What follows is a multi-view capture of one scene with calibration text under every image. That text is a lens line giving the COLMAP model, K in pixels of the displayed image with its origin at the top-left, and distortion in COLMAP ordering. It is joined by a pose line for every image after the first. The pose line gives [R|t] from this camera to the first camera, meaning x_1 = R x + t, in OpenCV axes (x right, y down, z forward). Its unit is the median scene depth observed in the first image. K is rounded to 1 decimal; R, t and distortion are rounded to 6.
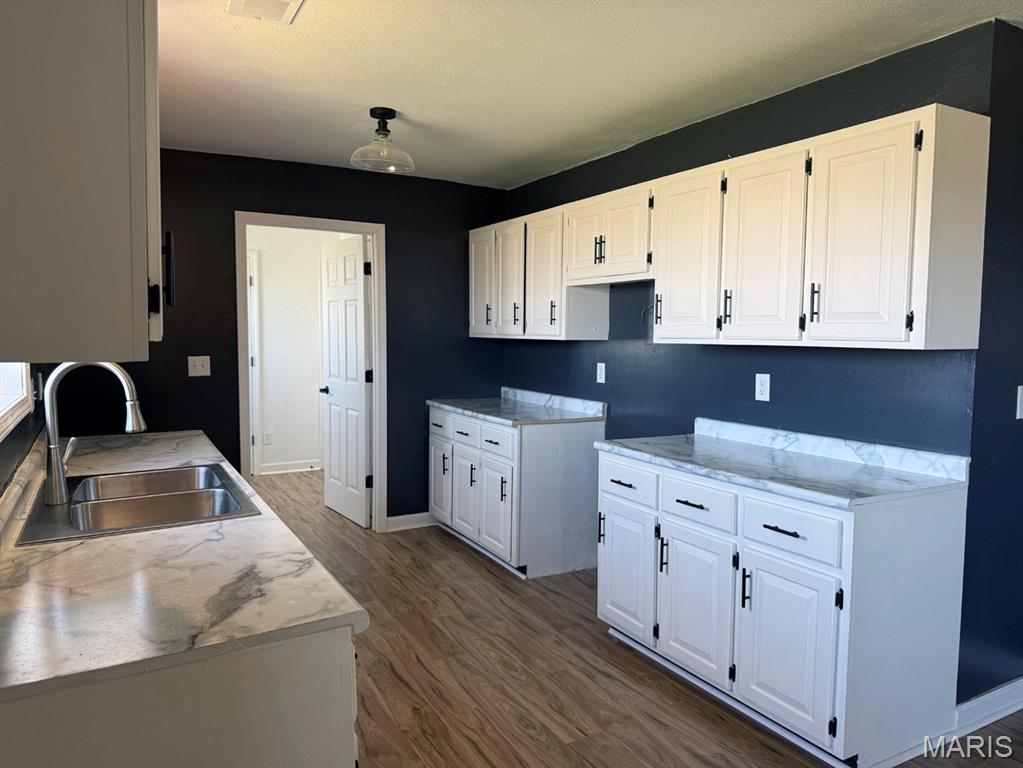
lens RADIAL K [[732.4, 0, 505.0], [0, 732.4, 372.0], [0, 0, 1]] dist [-0.001286, -0.000188]
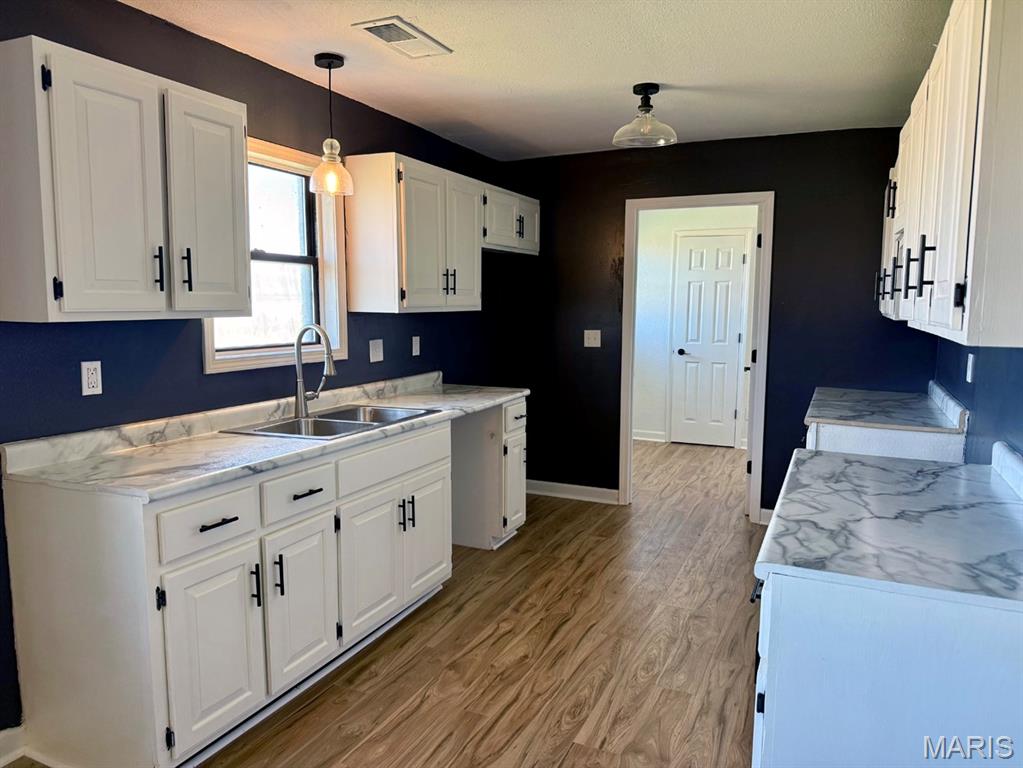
lens RADIAL K [[719.1, 0, 511.5], [0, 719.1, 384.0], [0, 0, 1]] dist [0.002739, -0.003472]
pose [[0.604162, 0.092436, -0.791482, 0.535732], [-0.057923, 0.995716, 0.072074, -0.014254], [0.794753, 0.002301, 0.606928, 0.267627]]
